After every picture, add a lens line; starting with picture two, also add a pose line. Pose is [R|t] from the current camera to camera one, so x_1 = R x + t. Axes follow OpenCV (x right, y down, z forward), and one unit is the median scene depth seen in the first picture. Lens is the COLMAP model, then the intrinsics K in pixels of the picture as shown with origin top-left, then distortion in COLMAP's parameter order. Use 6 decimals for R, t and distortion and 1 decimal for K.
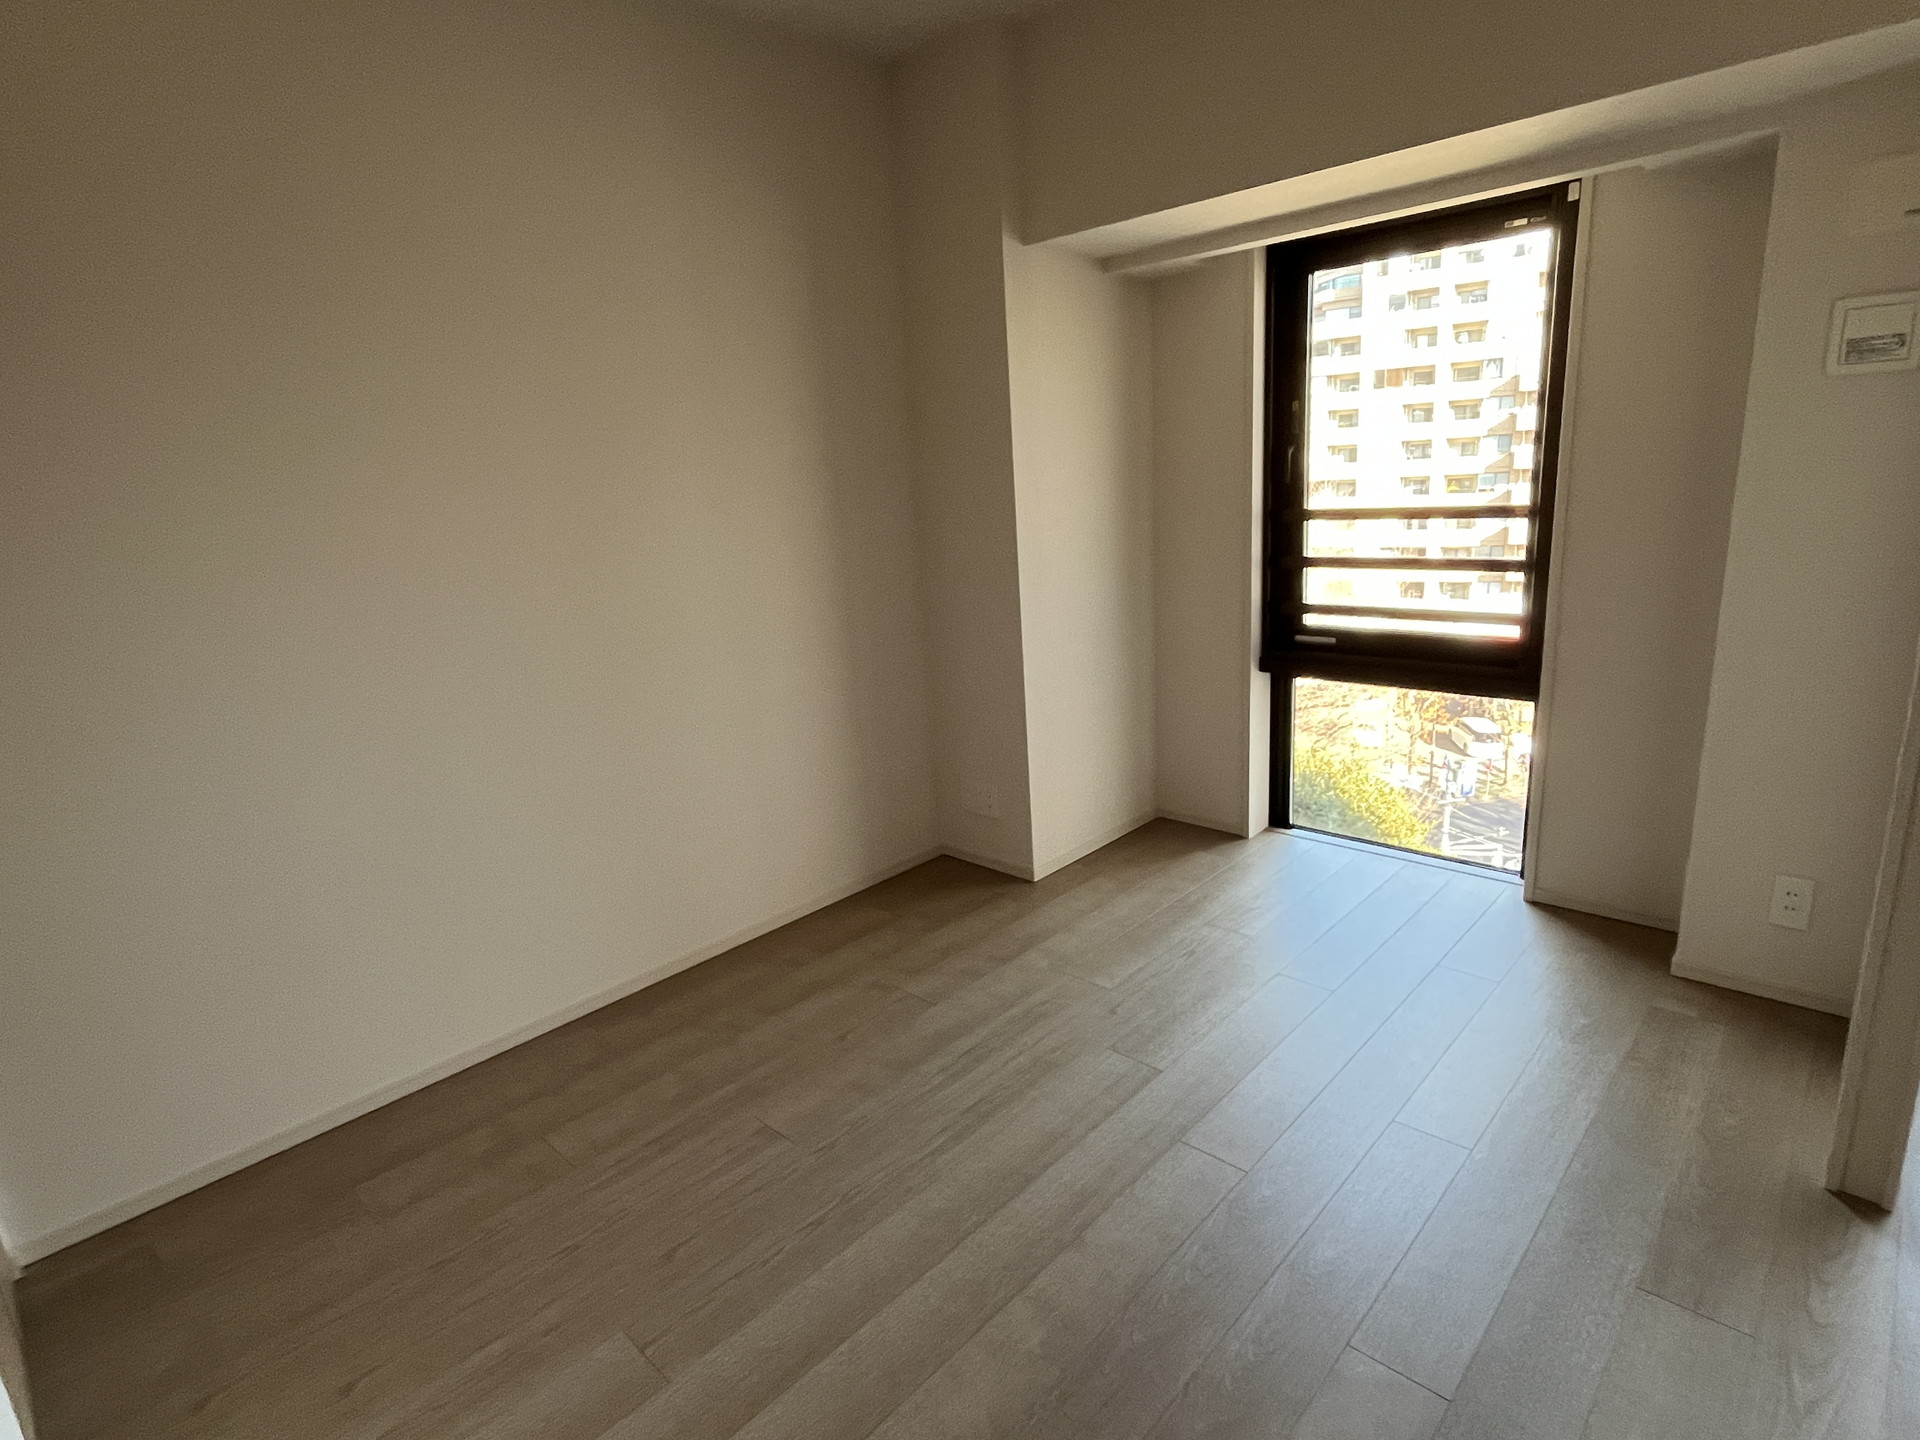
lens RADIAL K [[1001.3, 0, 956.6], [0, 1001.3, 709.2], [0, 0, 1]] dist [0.005635, 0.000537]
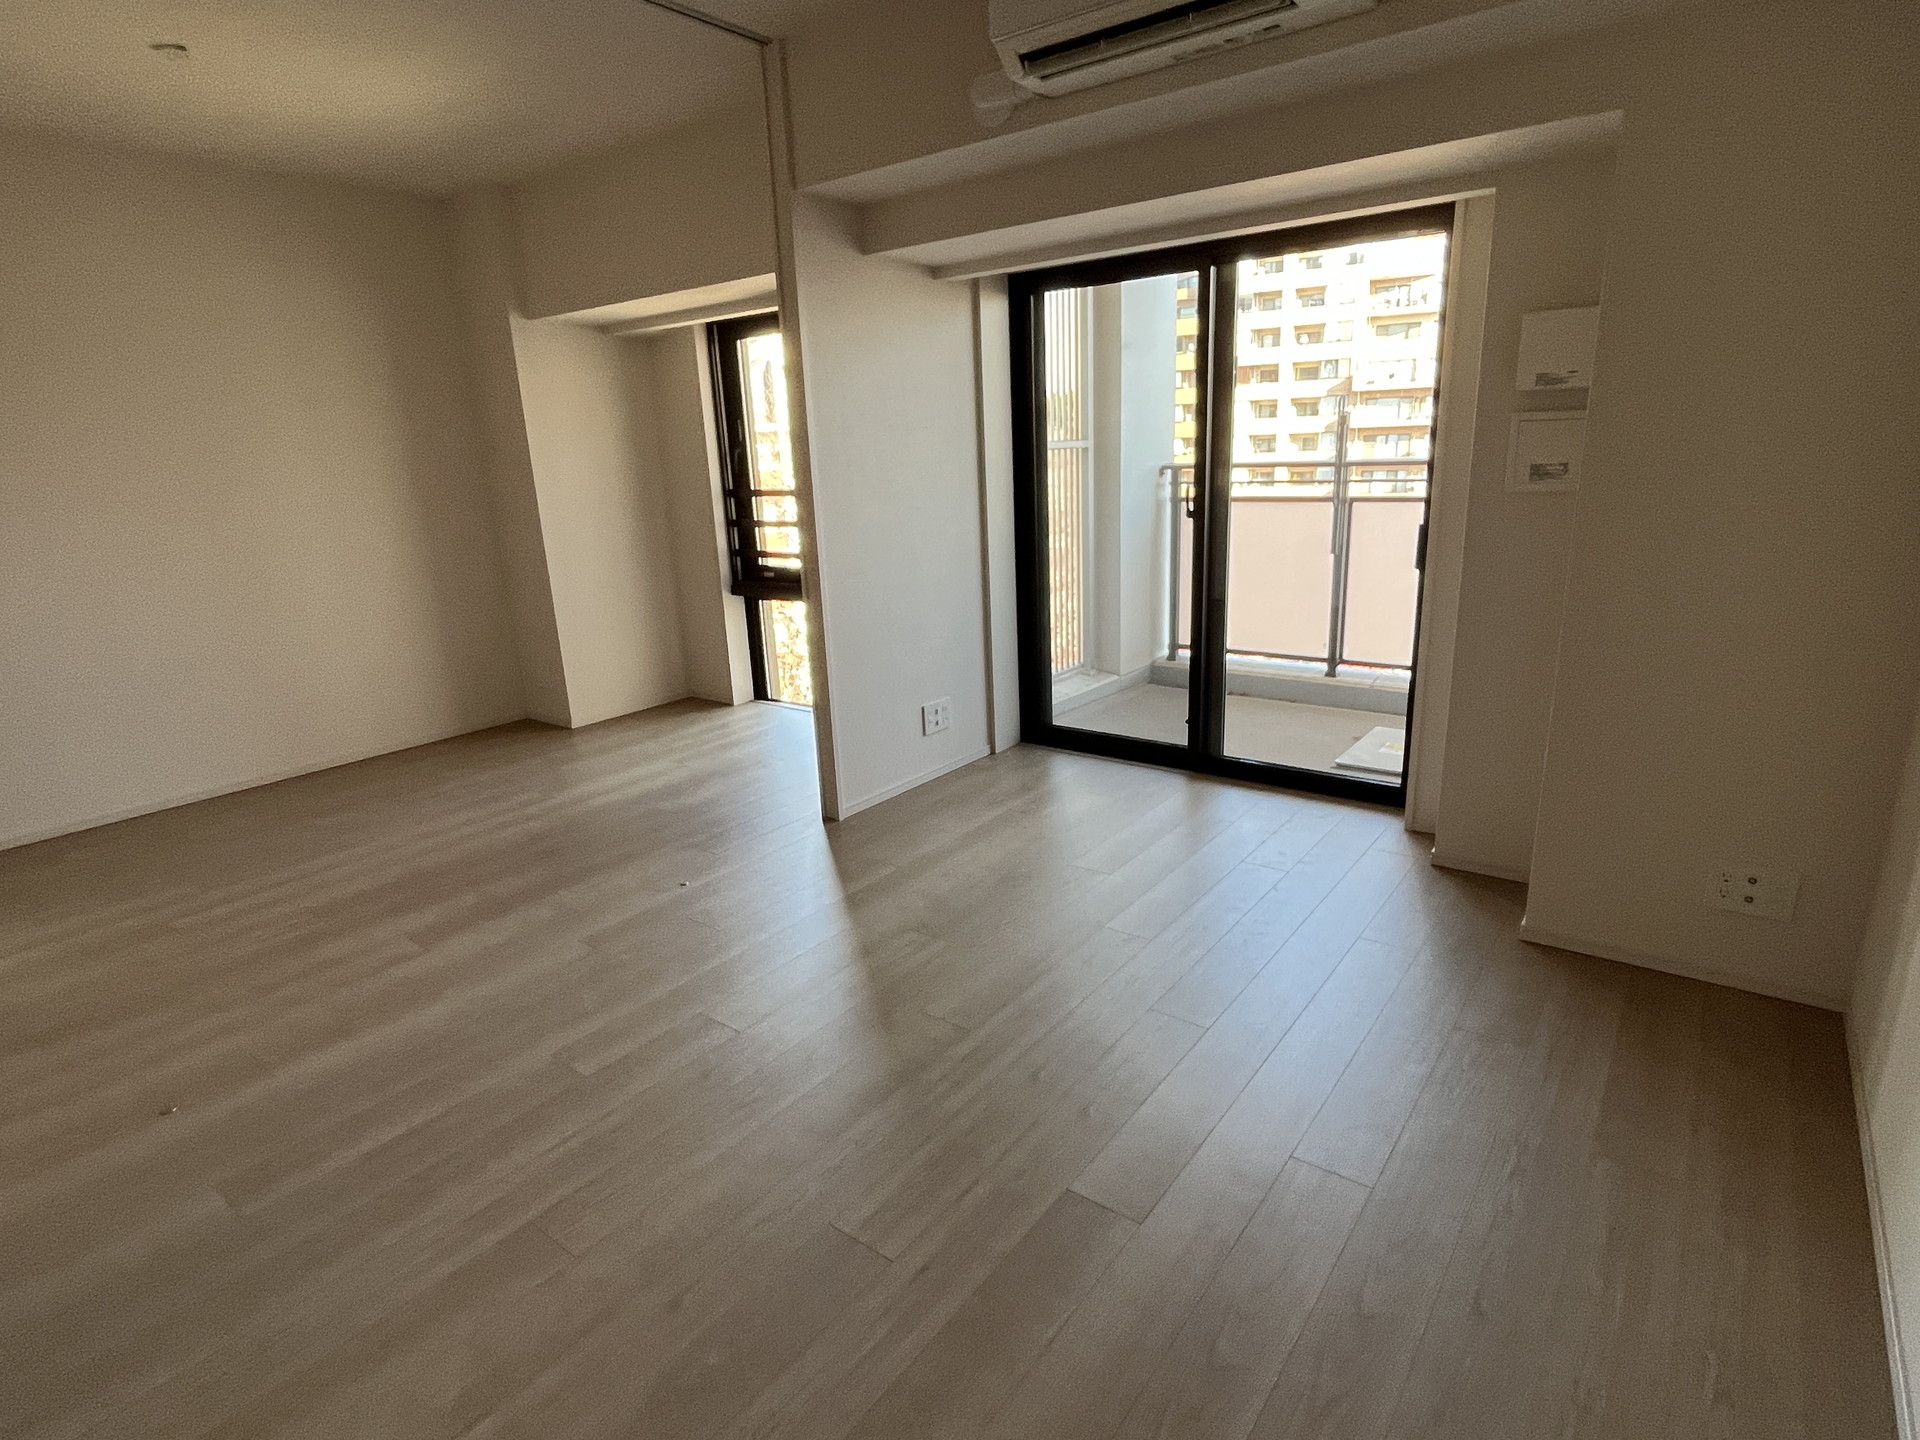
lens RADIAL K [[1001.3, 0, 965.9], [0, 1001.3, 712.0], [0, 0, 1]] dist [0.005635, 0.000537]
pose [[0.992727, -0.008710, 0.120069, 0.465859], [0.006586, 0.999815, 0.018073, 0.115410], [-0.120204, -0.017151, 0.992601, -0.568305]]
